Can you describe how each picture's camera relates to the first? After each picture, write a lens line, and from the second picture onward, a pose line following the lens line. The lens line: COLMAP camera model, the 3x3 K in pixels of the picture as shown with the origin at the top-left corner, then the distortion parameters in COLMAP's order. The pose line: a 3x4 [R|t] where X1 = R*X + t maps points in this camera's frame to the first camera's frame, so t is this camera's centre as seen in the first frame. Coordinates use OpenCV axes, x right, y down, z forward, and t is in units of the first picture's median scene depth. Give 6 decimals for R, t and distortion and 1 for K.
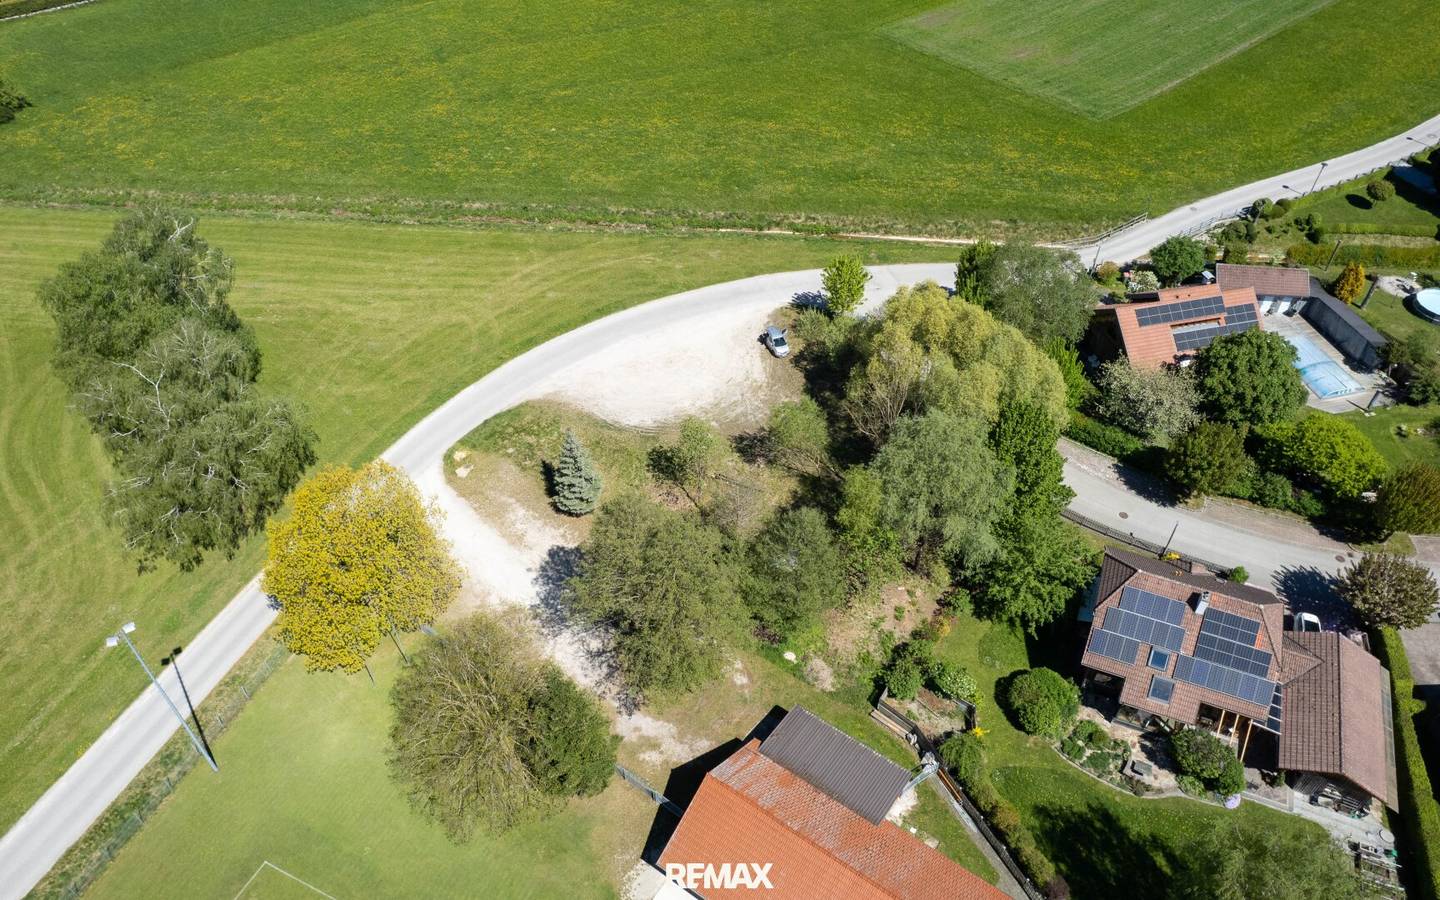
lens RADIAL K [[992.4, 0, 720.0], [0, 992.4, 450.0], [0, 0, 1]] dist [-0.066132, 0.053816]
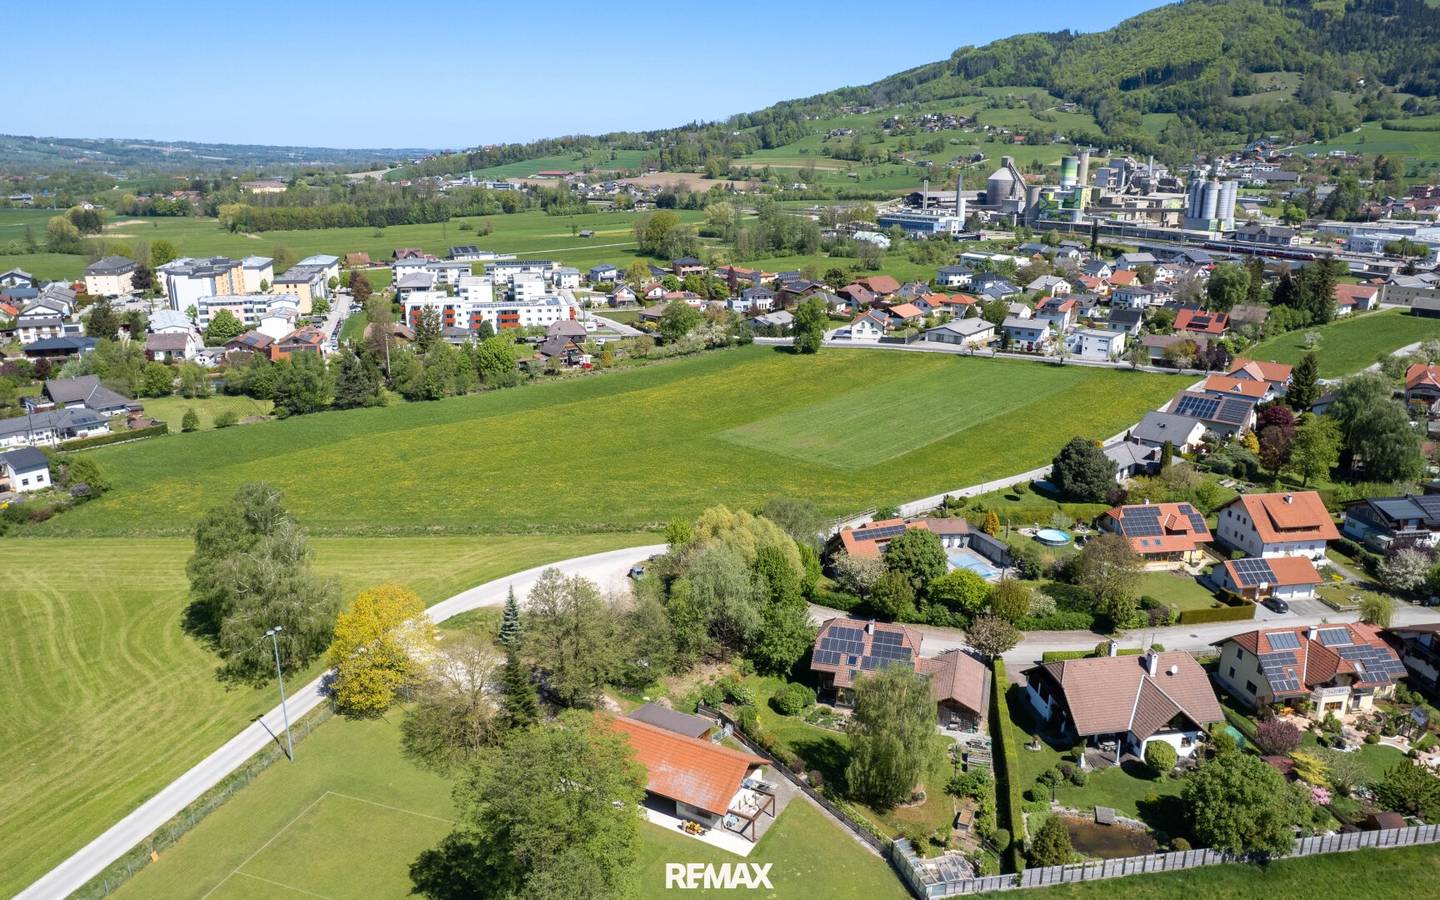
lens RADIAL K [[1042.2, 0, 702.8], [0, 1042.2, 451.1], [0, 0, 1]] dist [-0.066427, 0.089779]
pose [[0.995297, -0.031579, 0.091576, 0.014543], [0.071545, 0.876986, -0.475159, 0.520866], [-0.065306, 0.479476, 0.875121, -0.552561]]
